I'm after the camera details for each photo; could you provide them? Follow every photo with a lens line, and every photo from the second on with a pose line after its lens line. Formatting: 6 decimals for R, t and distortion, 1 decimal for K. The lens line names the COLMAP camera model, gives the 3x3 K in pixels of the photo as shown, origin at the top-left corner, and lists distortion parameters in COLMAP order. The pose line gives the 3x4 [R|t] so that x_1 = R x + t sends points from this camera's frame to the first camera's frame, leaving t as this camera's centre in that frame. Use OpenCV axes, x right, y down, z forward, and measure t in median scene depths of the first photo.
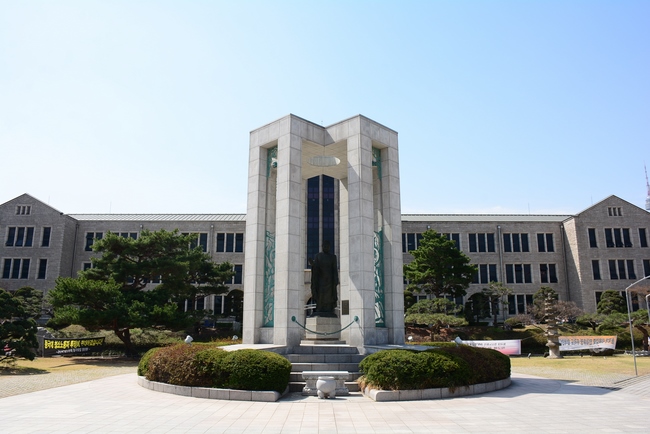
lens RADIAL K [[517.2, 0, 325.0], [0, 517.2, 218.7], [0, 0, 1]] dist [-0.082717, 0.008792]
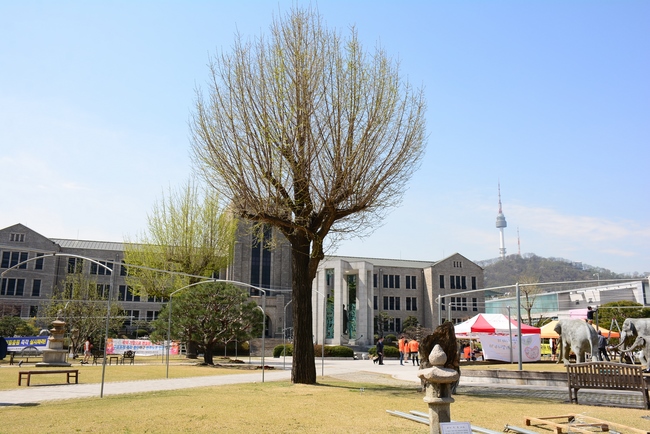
lens RADIAL K [[621.0, 0, 325.0], [0, 621.0, 217.2], [0, 0, 1]] dist [-0.022076, 0.000000]
pose [[0.953919, 0.073714, 0.290868, -0.329831], [-0.078126, 0.996937, 0.003568, -0.127072], [-0.289714, -0.026128, 0.956757, -0.615711]]
